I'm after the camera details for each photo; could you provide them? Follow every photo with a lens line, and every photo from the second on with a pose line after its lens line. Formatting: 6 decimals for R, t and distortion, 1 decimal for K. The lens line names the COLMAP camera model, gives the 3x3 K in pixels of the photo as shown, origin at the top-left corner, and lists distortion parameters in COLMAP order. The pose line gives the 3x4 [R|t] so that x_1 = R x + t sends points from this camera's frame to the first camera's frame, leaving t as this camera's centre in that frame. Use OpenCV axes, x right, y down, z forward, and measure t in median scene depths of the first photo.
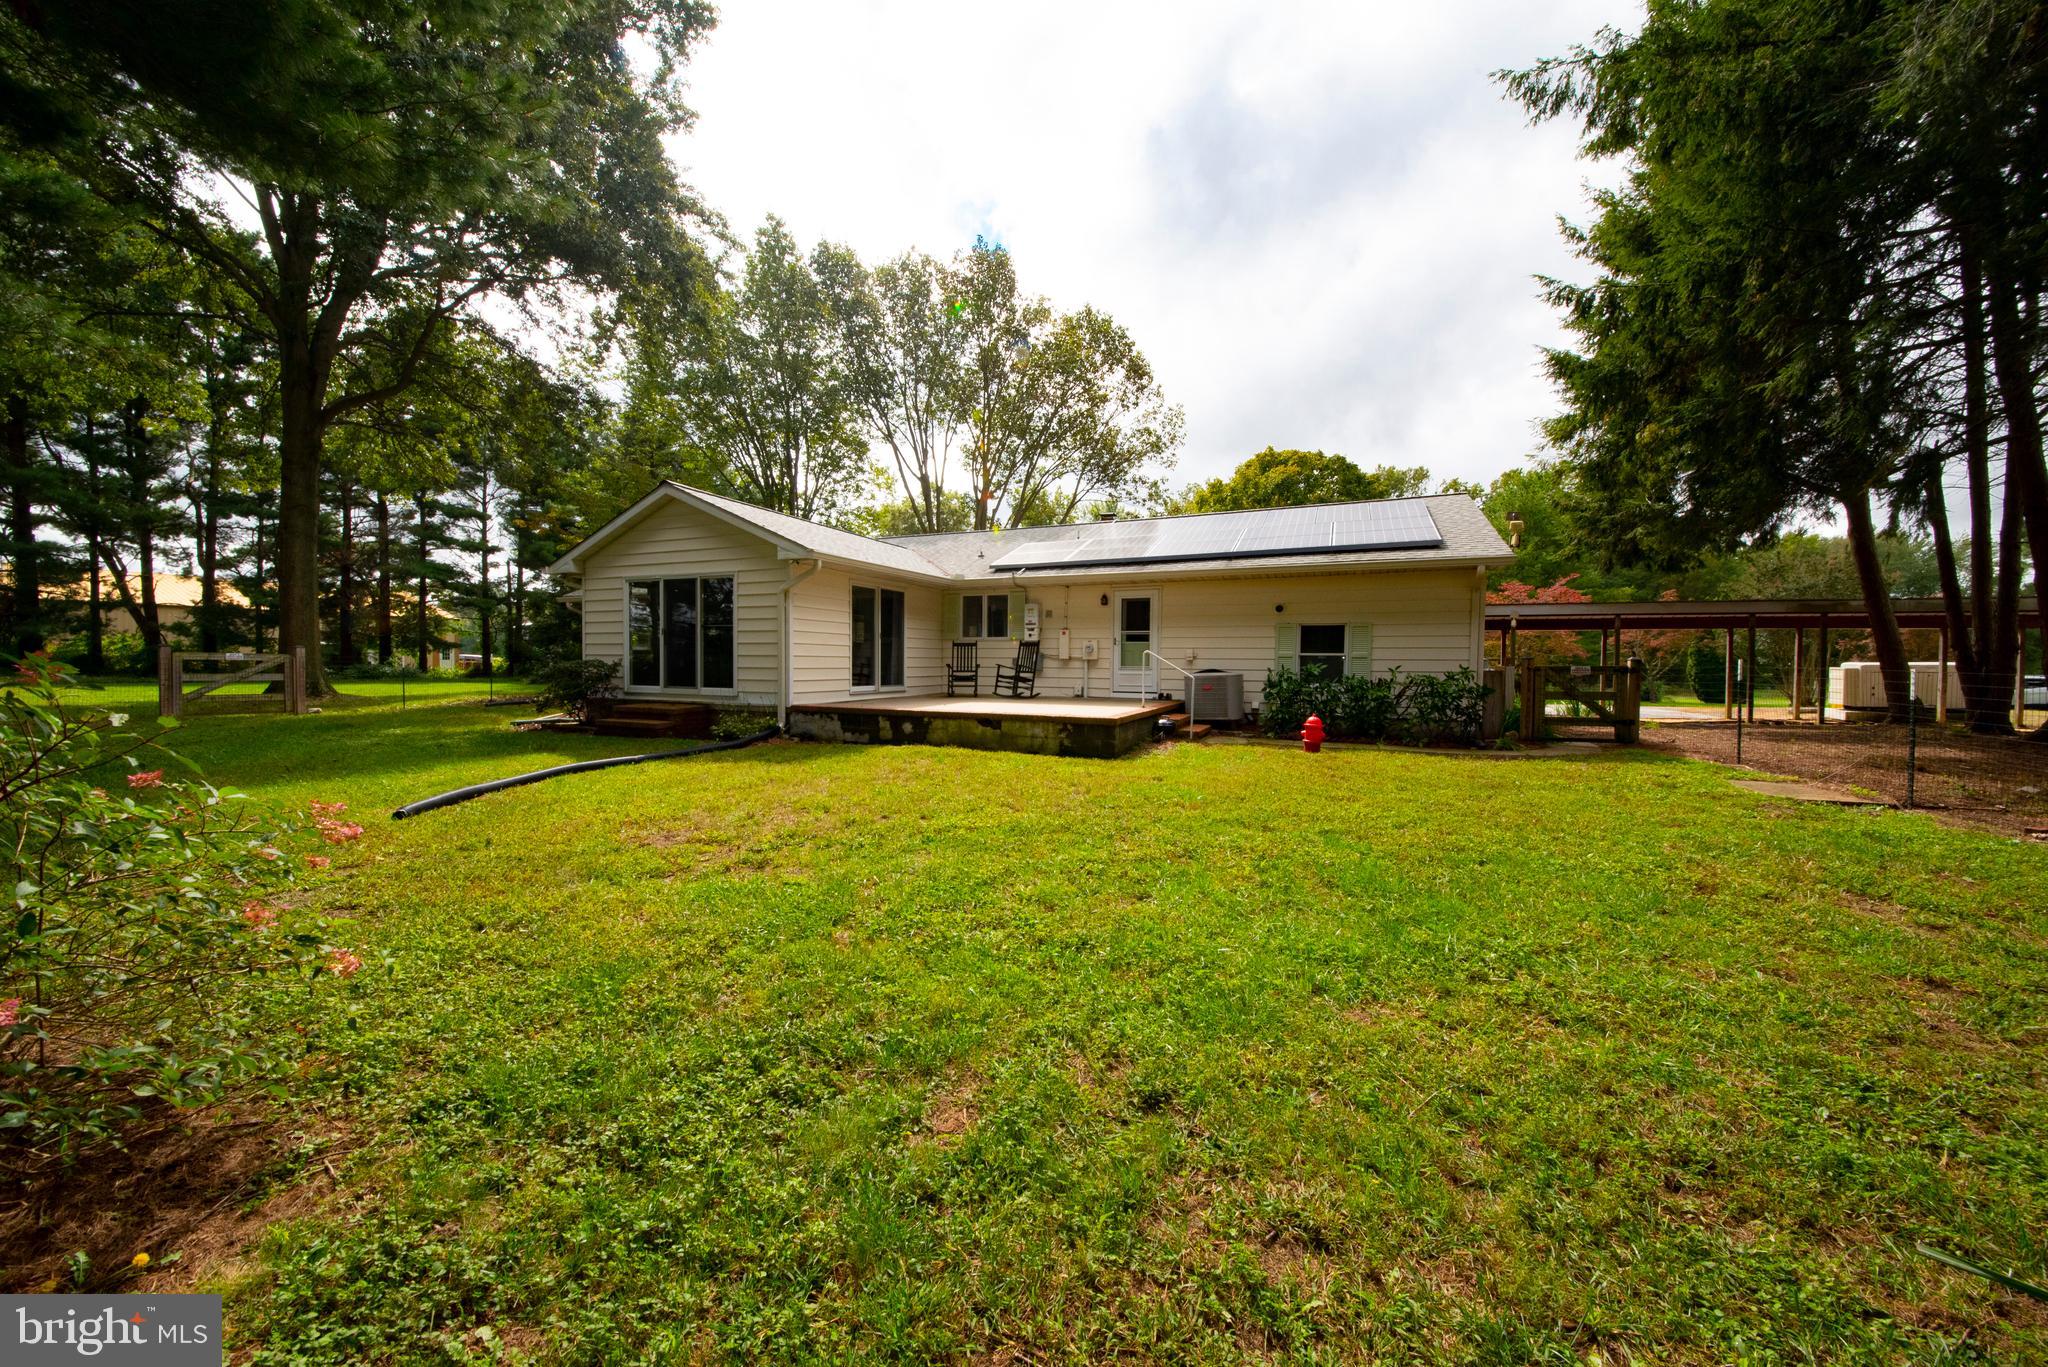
lens RADIAL K [[729.3, 0, 1006.3], [0, 729.3, 671.9], [0, 0, 1]] dist [-0.005579, 0.002835]
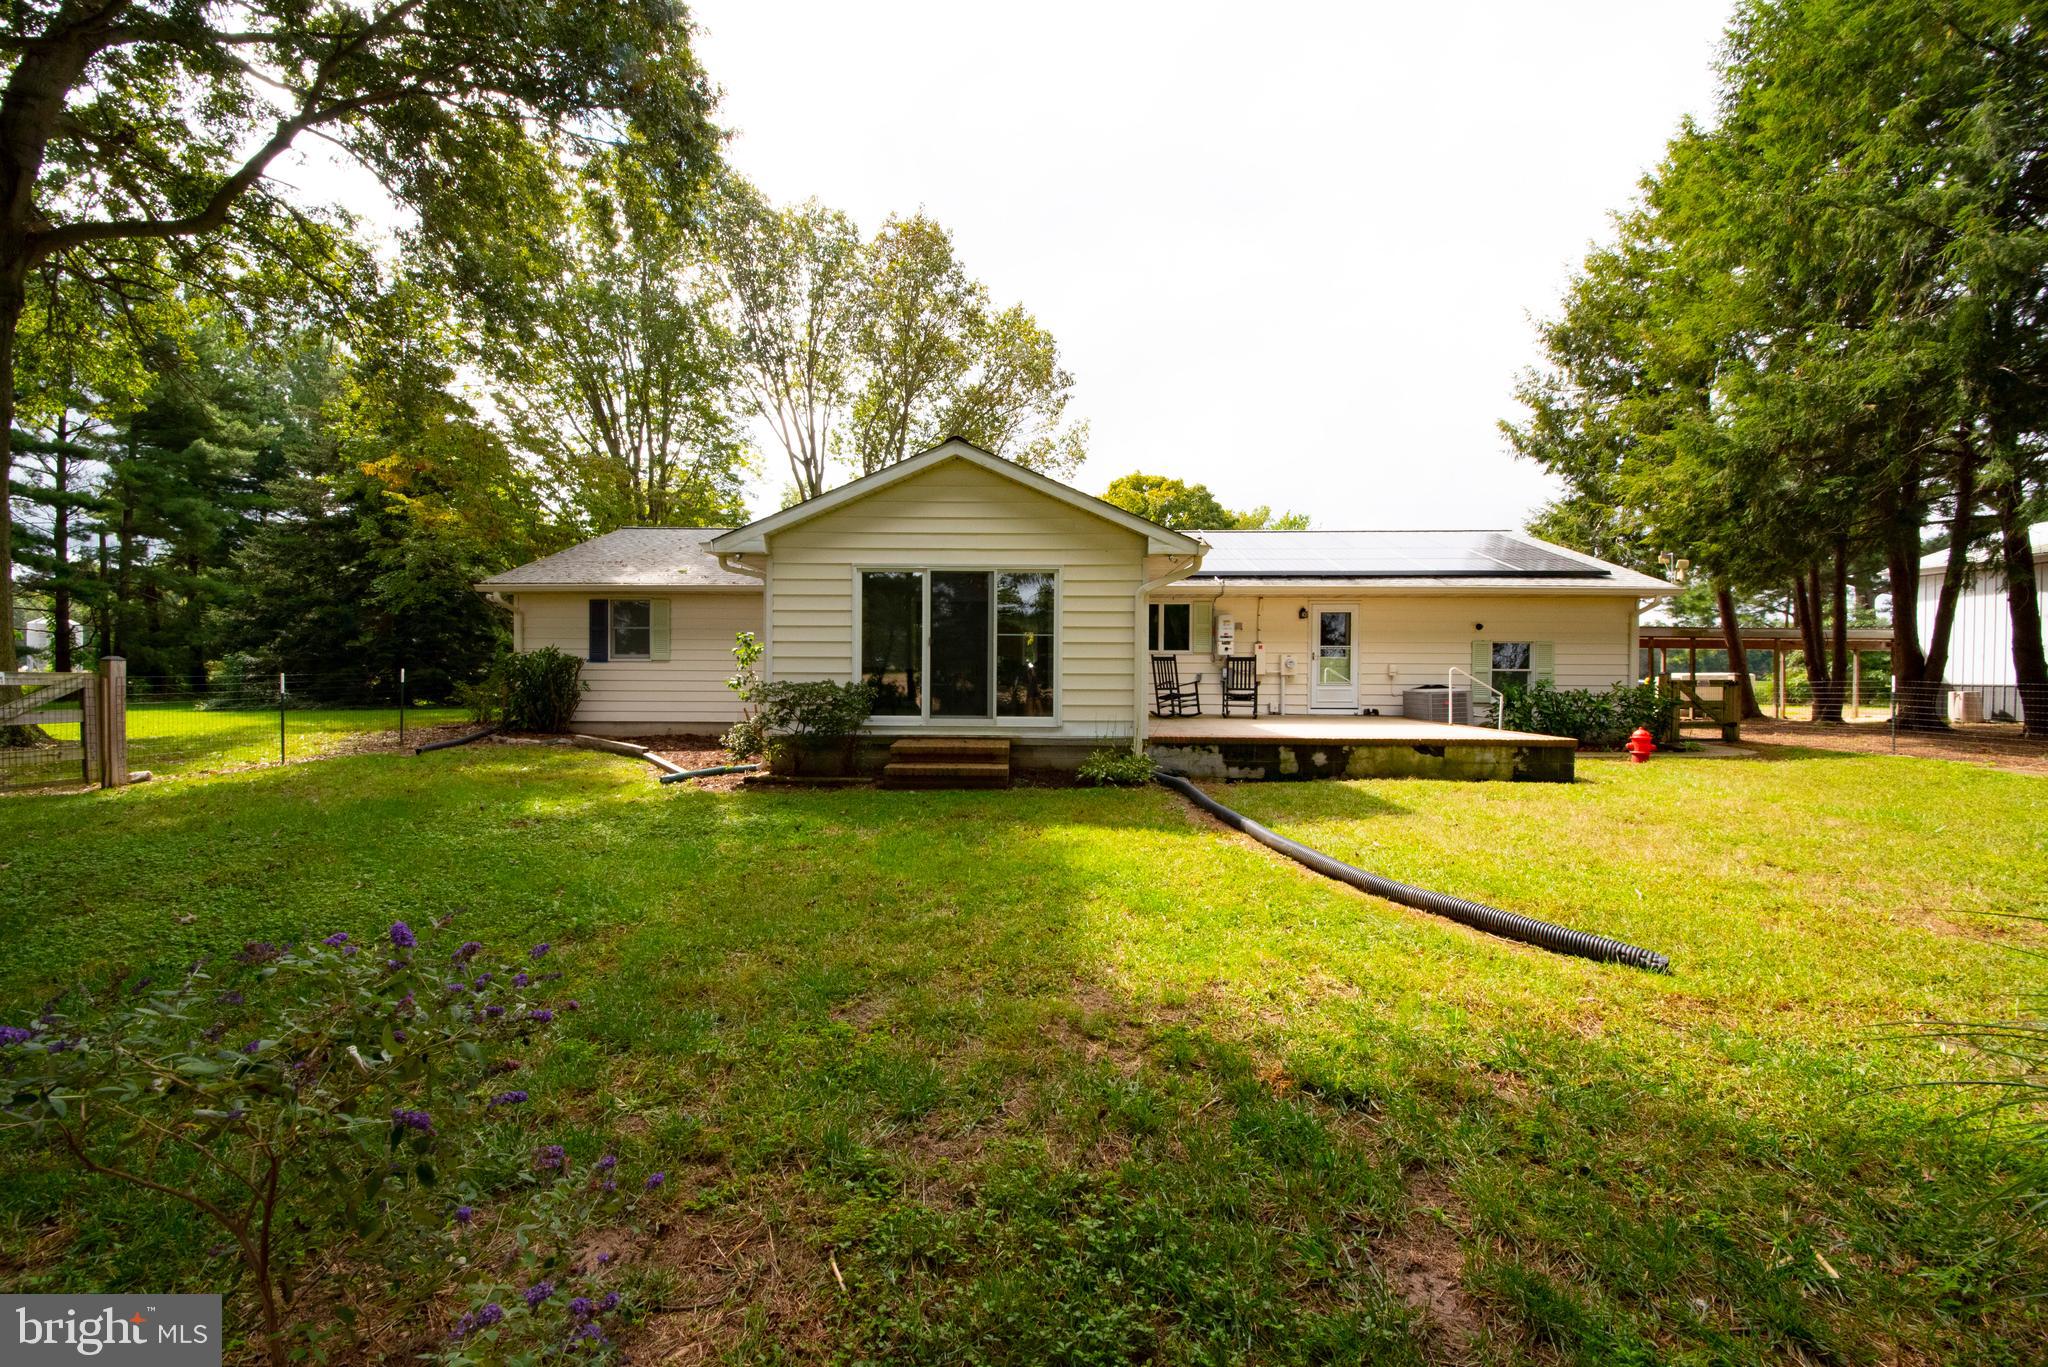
lens RADIAL K [[729.3, 0, 1024.0], [0, 729.3, 686.9], [0, 0, 1]] dist [-0.005579, 0.002835]
pose [[0.925044, -0.011432, 0.379687, -0.675280], [0.008292, 0.999917, 0.009903, -0.016367], [-0.379769, -0.006012, 0.925062, 0.292490]]
